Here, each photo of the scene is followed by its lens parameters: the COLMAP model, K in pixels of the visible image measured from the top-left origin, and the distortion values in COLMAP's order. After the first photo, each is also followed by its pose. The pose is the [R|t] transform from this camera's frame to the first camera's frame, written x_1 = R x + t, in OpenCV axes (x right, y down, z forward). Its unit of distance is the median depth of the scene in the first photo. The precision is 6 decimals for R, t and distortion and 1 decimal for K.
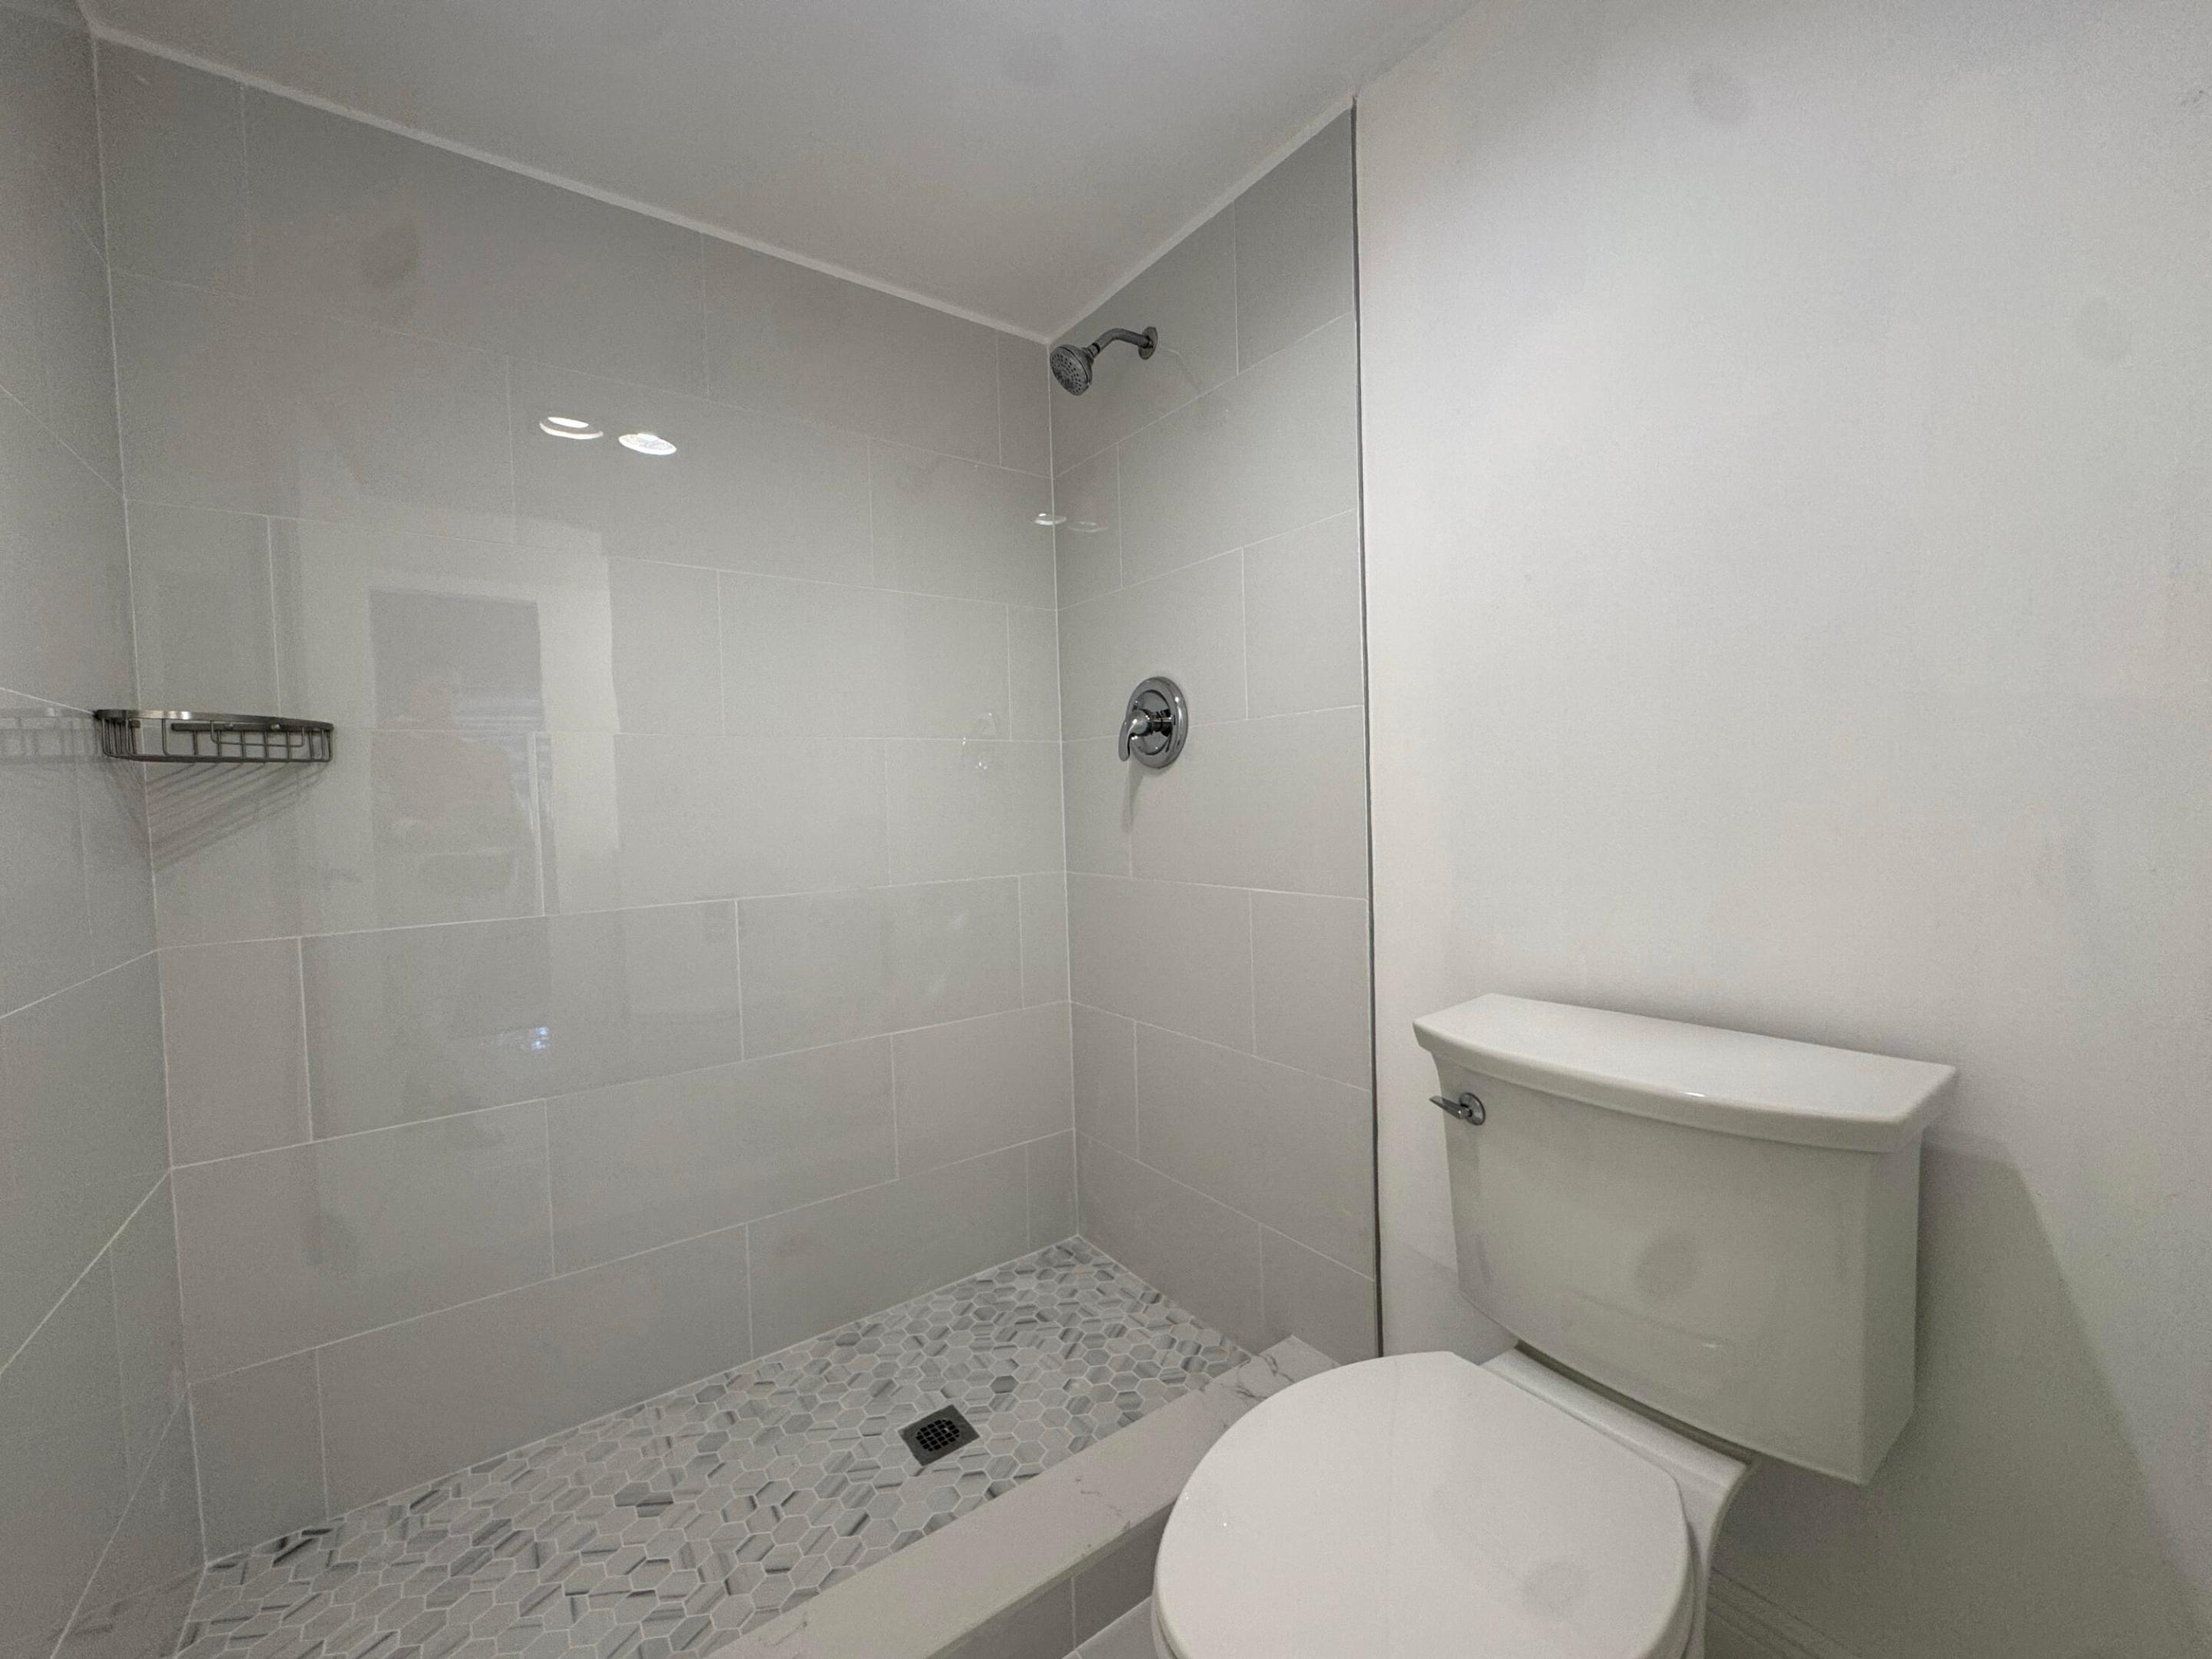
lens RADIAL K [[880.2, 0, 1110.3], [0, 880.2, 830.2], [0, 0, 1]] dist [-0.008249, -0.000229]
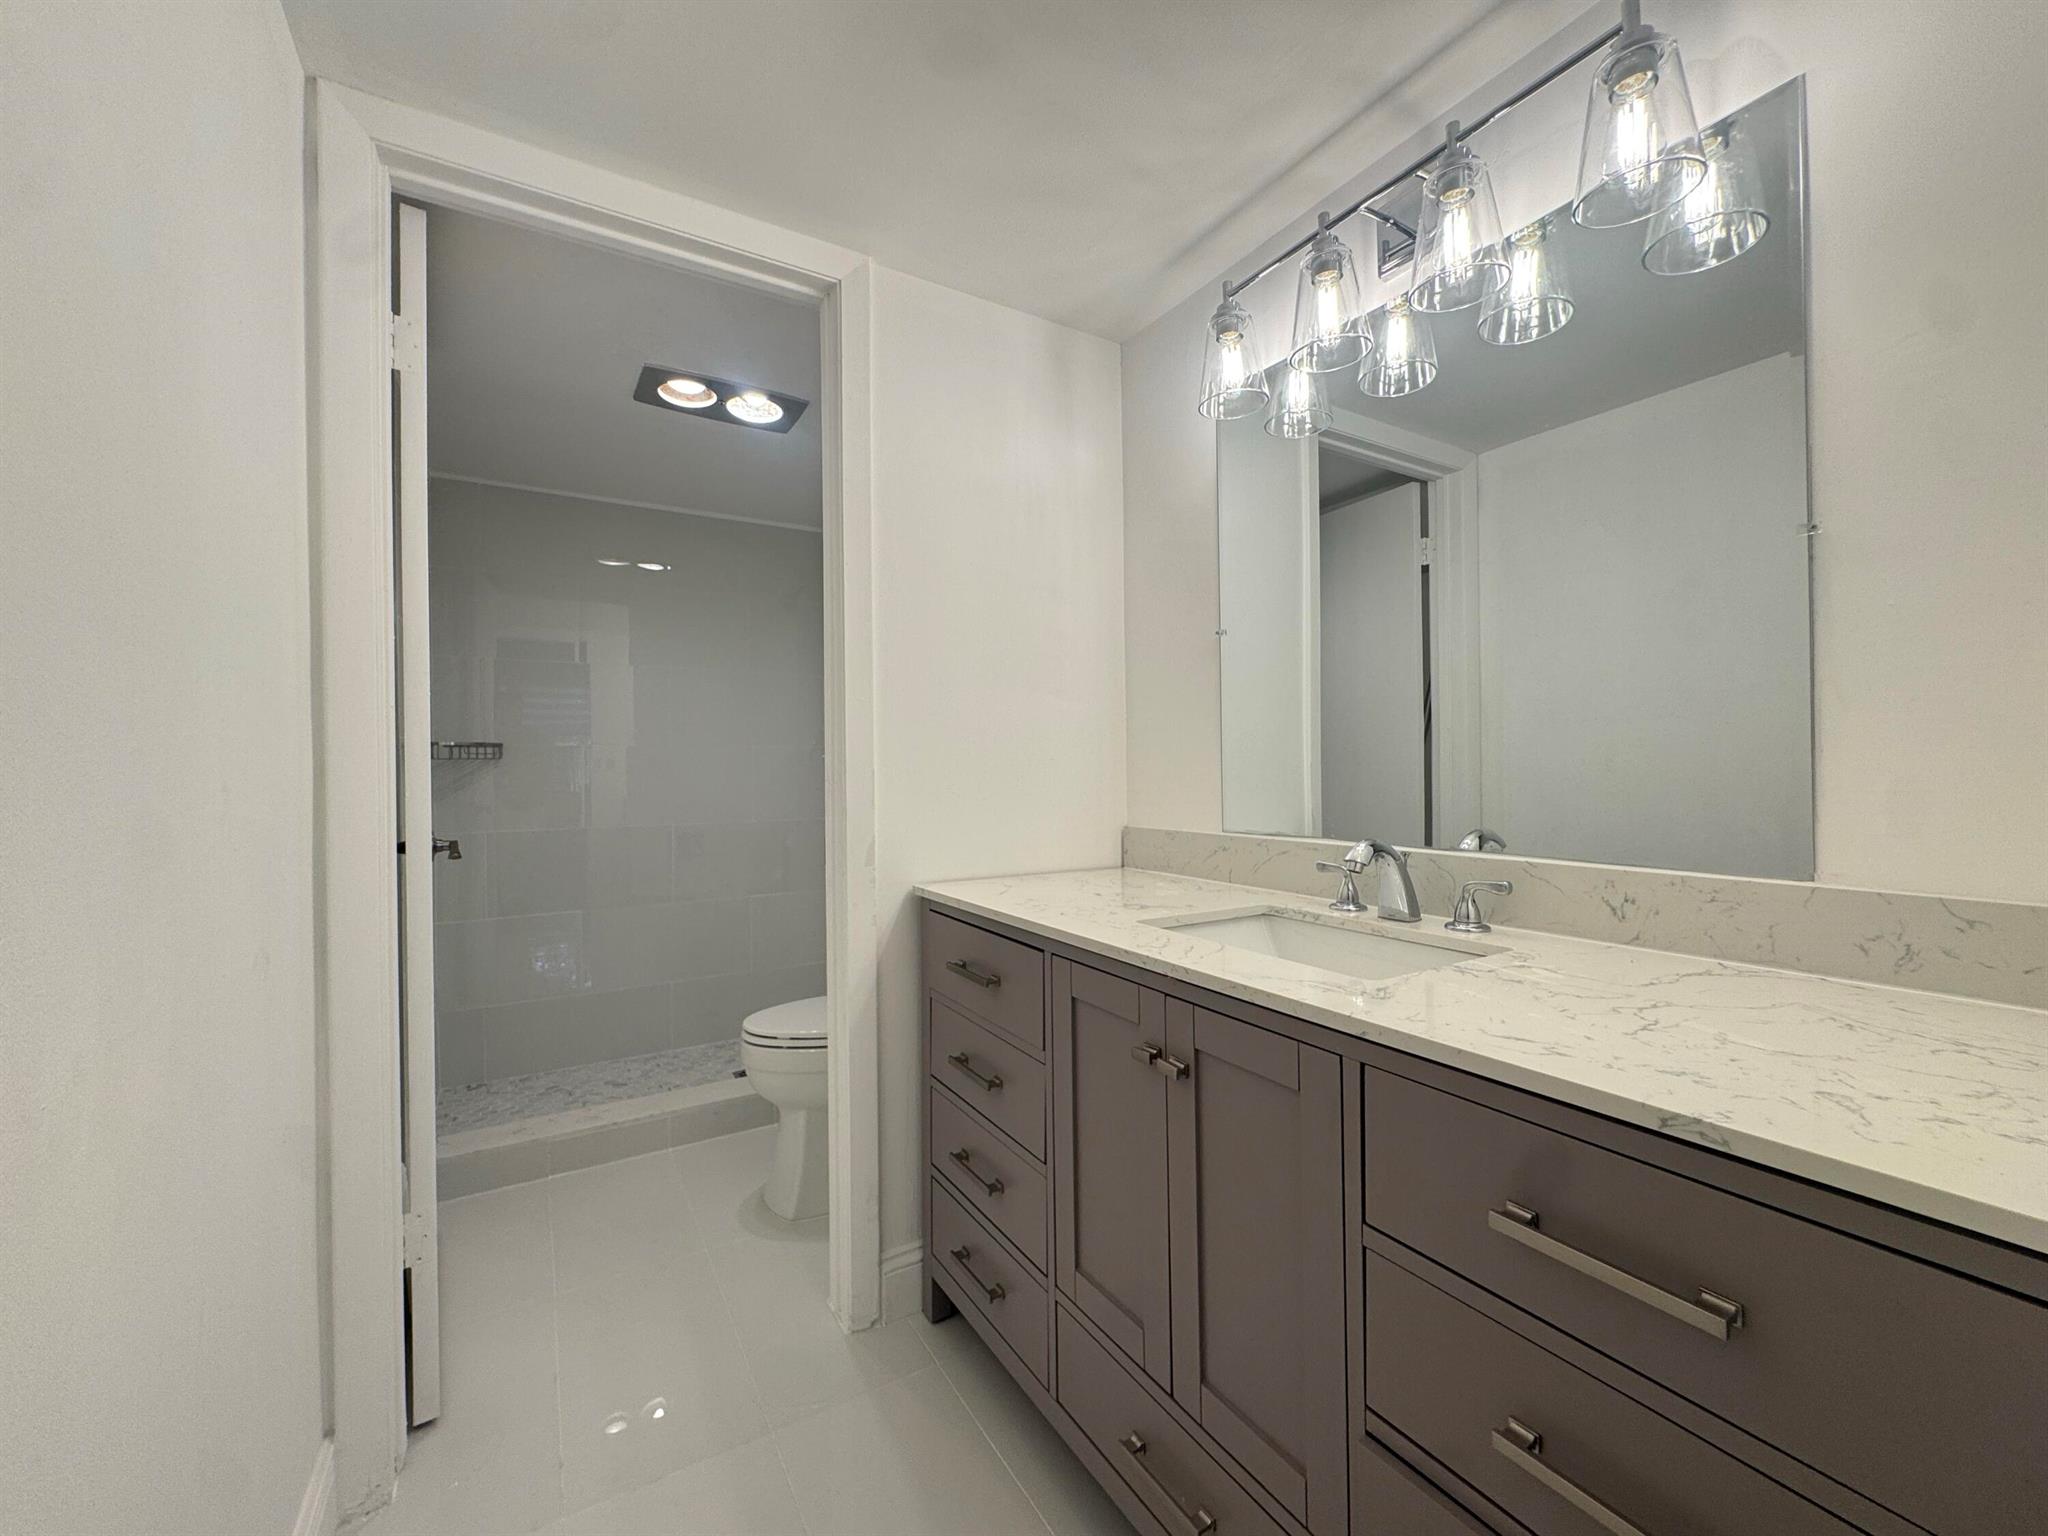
lens RADIAL K [[814.9, 0, 1021.6], [0, 814.9, 767.6], [0, 0, 1]] dist [-0.008249, -0.000229]
pose [[0.996393, 0.008616, -0.084418, 0.698136], [-0.012828, 0.998693, -0.049473, 0.036352], [0.083882, 0.050378, 0.995201, -1.068548]]
